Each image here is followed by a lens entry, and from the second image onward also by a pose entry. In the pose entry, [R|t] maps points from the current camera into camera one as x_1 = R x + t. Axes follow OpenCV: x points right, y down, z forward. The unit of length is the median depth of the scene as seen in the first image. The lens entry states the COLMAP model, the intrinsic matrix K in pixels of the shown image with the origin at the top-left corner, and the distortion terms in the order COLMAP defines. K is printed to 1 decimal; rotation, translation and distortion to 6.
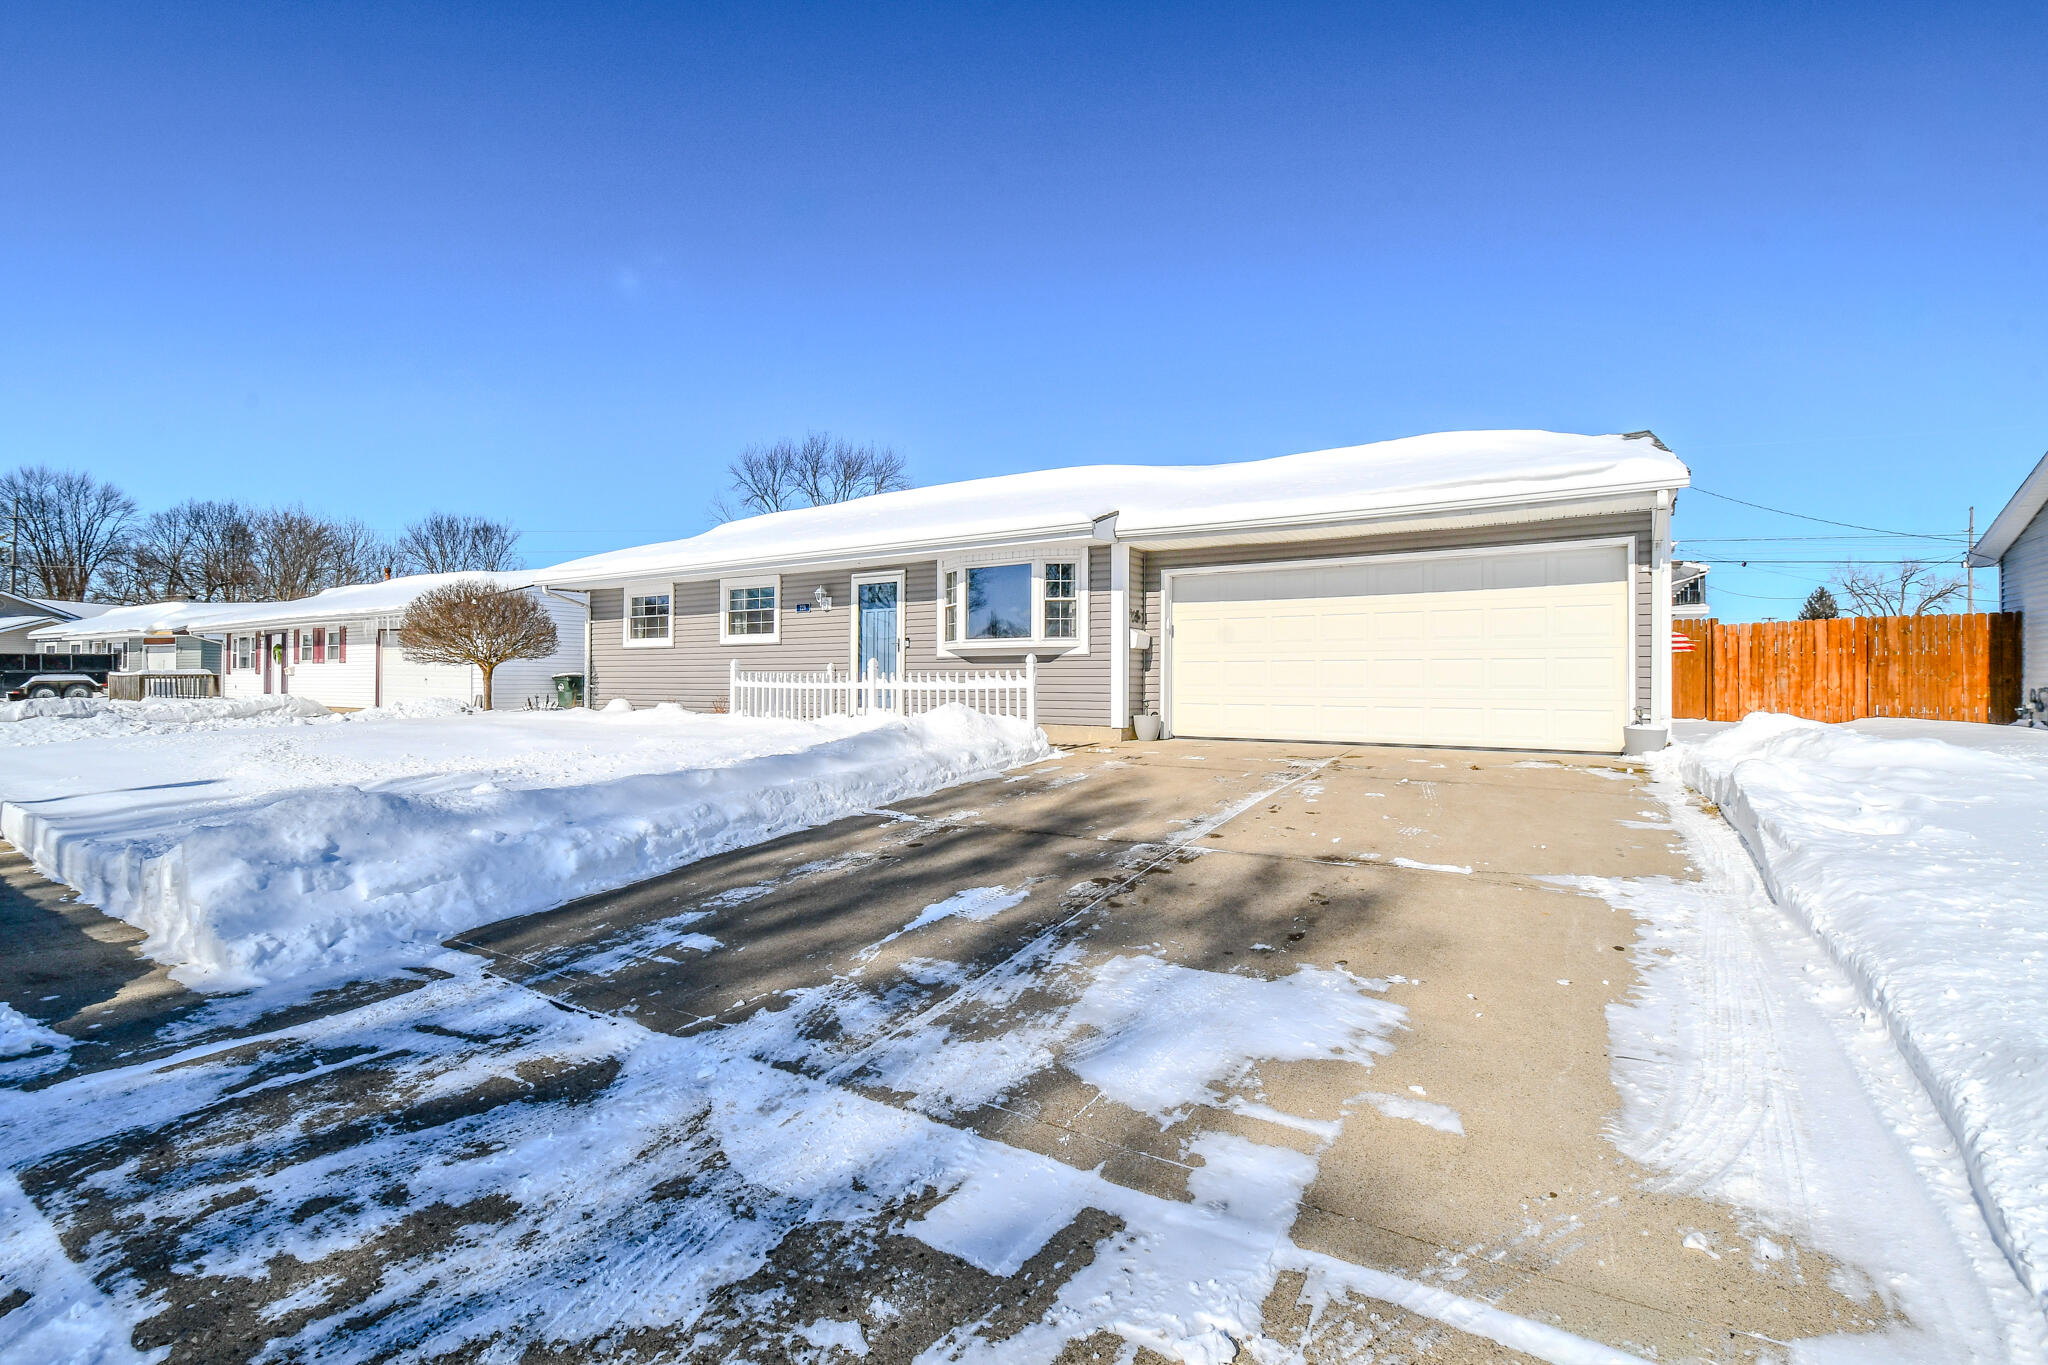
lens RADIAL K [[898.2, 0, 1025.9], [0, 898.2, 687.3], [0, 0, 1]] dist [-0.010643, -0.007017]
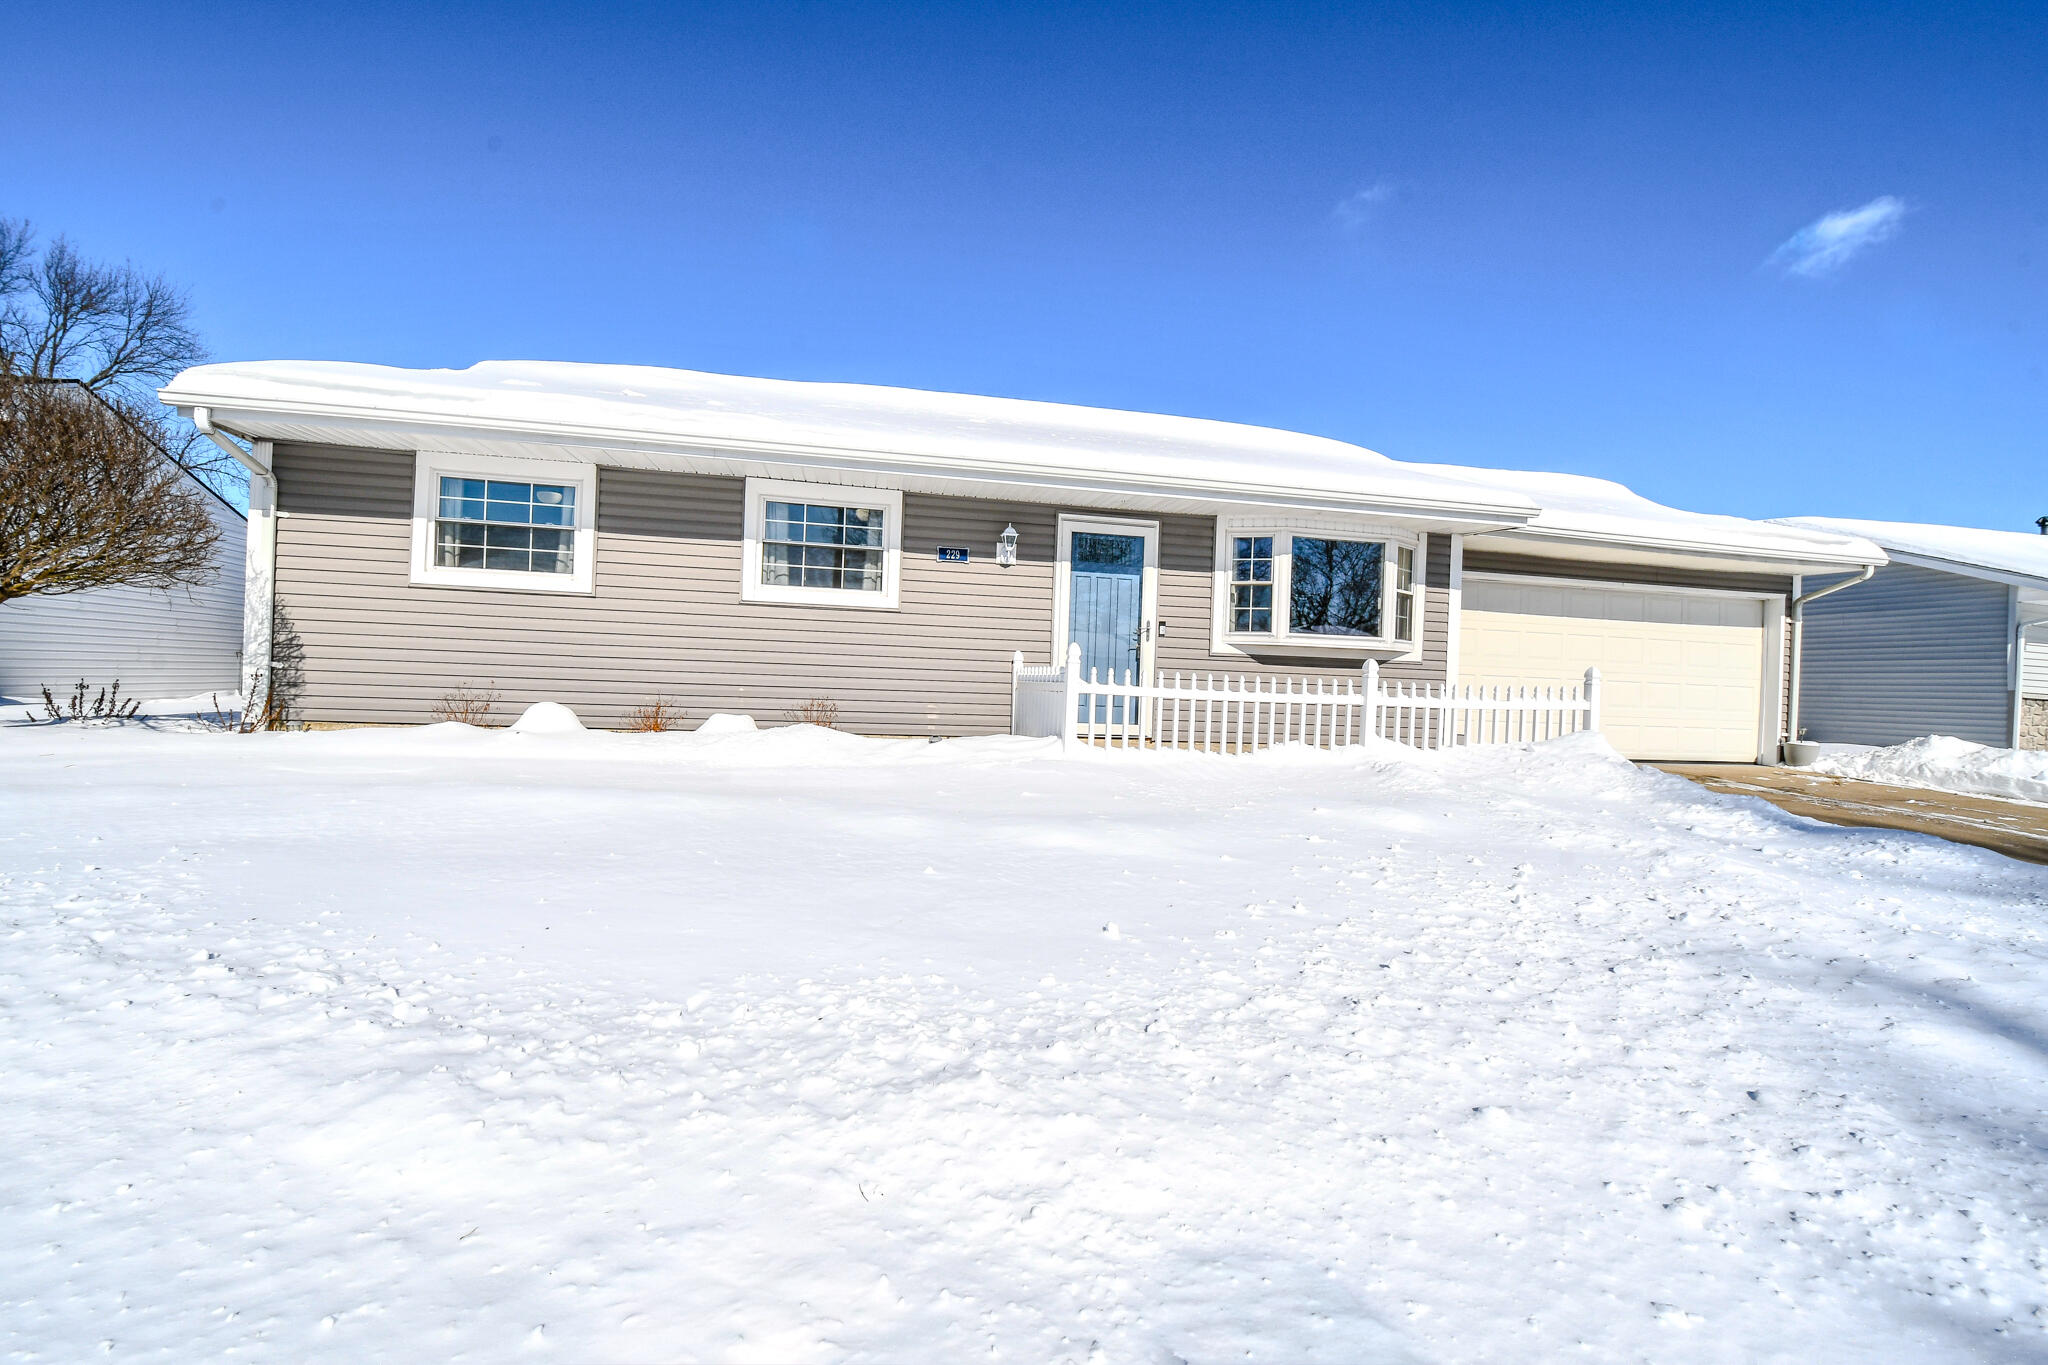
lens RADIAL K [[898.2, 0, 1007.4], [0, 898.2, 678.1], [0, 0, 1]] dist [-0.010643, -0.007017]
pose [[0.720752, 0.023852, 0.692782, -0.781040], [-0.033352, 0.999444, 0.000289, -0.009403], [-0.692390, -0.023314, 0.721147, 0.667770]]
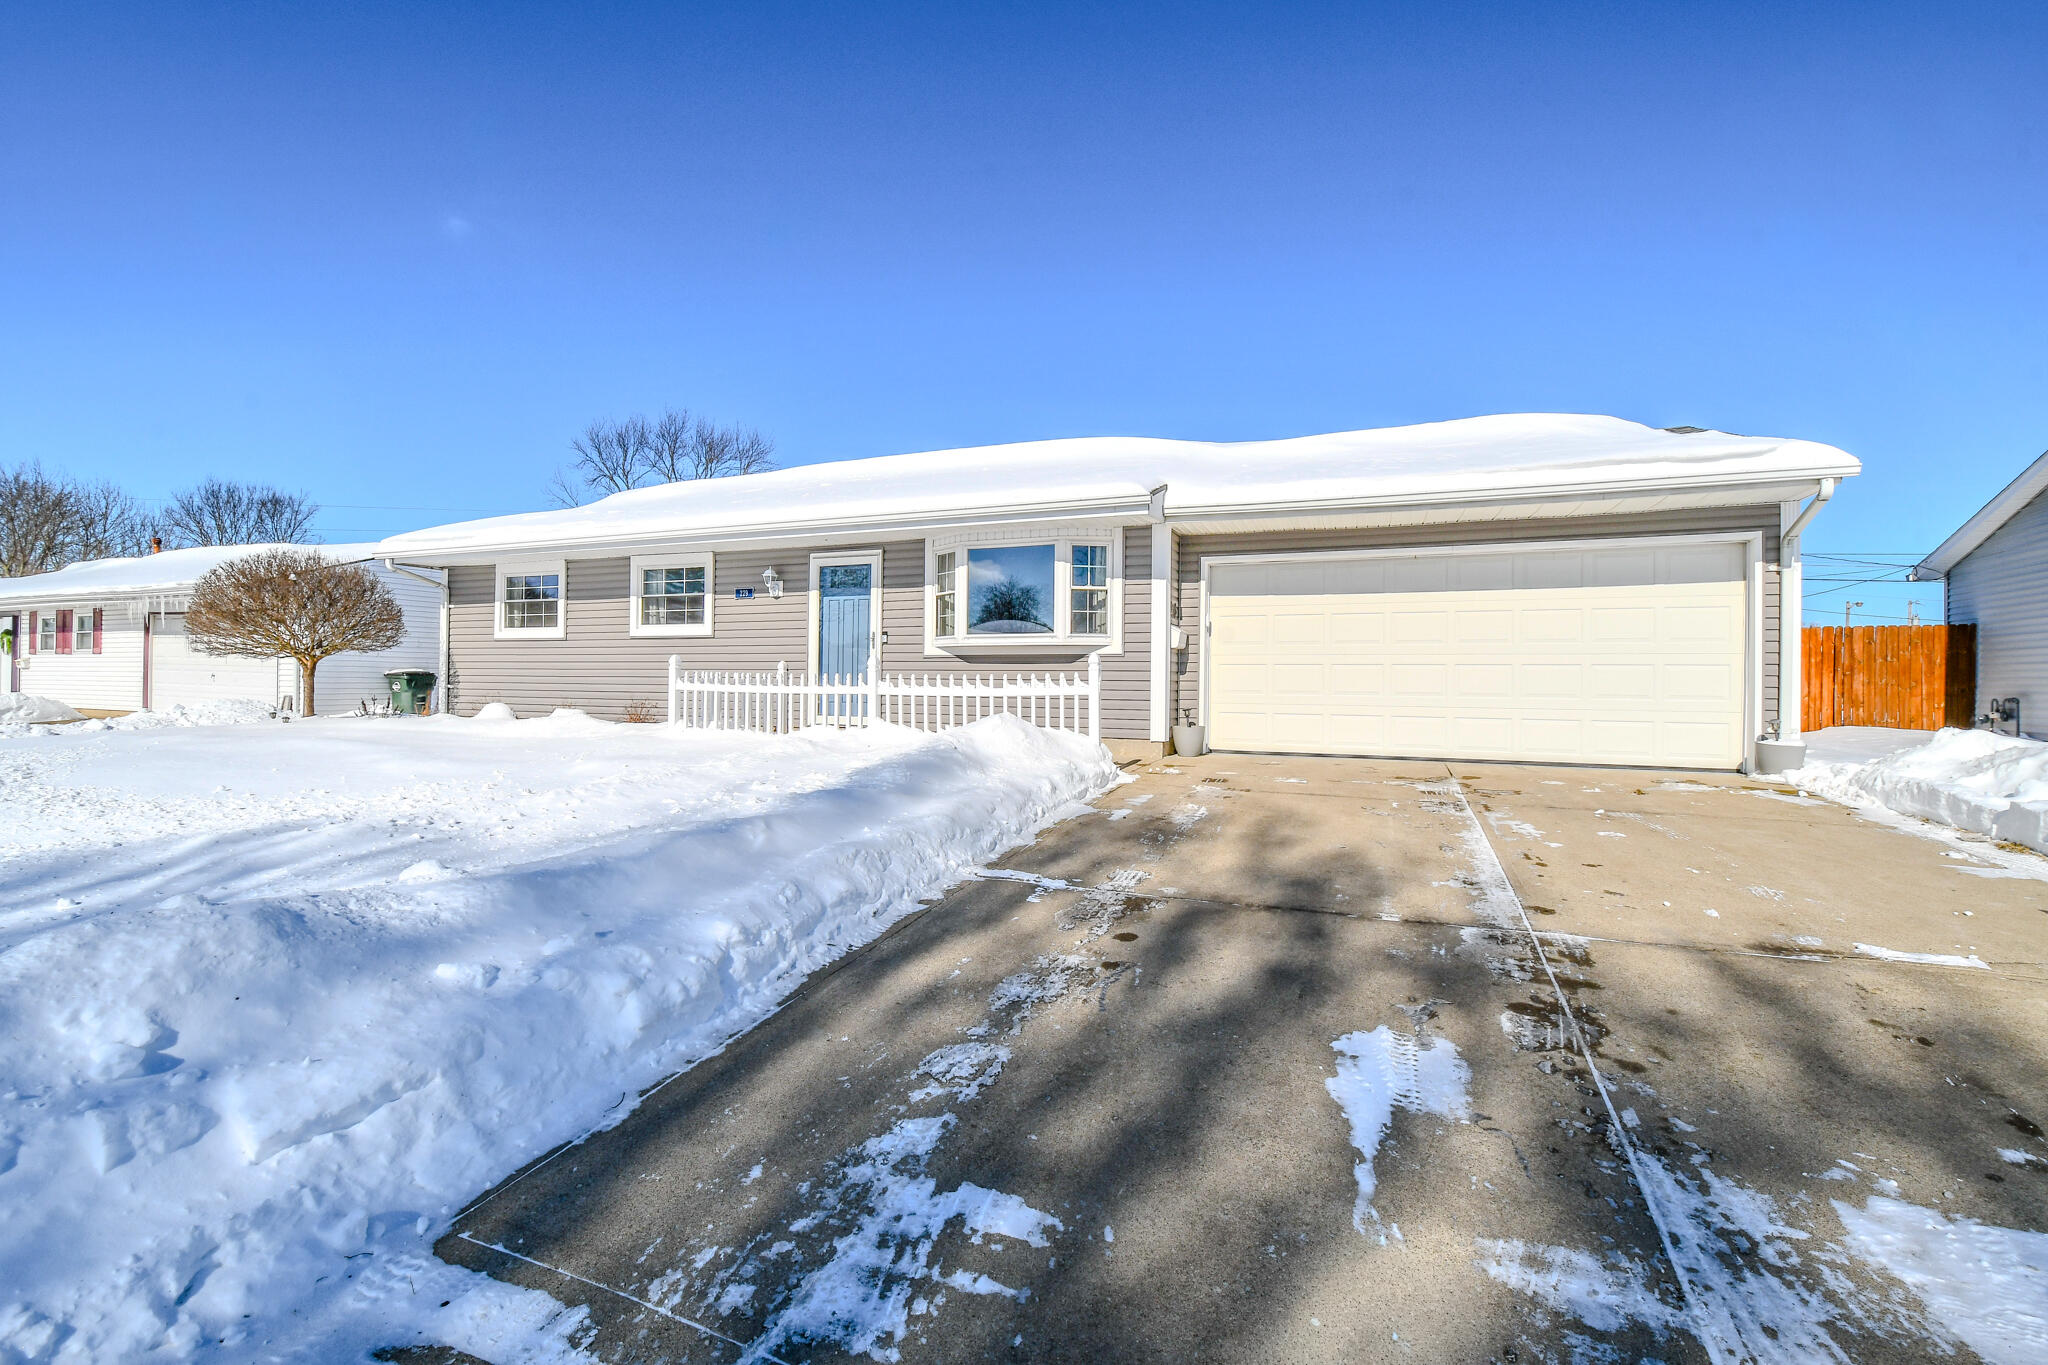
lens RADIAL K [[898.2, 0, 1018.2], [0, 898.2, 686.8], [0, 0, 1]] dist [-0.010643, -0.007017]
pose [[0.987091, 0.006142, 0.160040, -0.161760], [-0.006164, 0.999981, -0.000359, -0.005254], [-0.160039, -0.000632, 0.987110, 0.184313]]
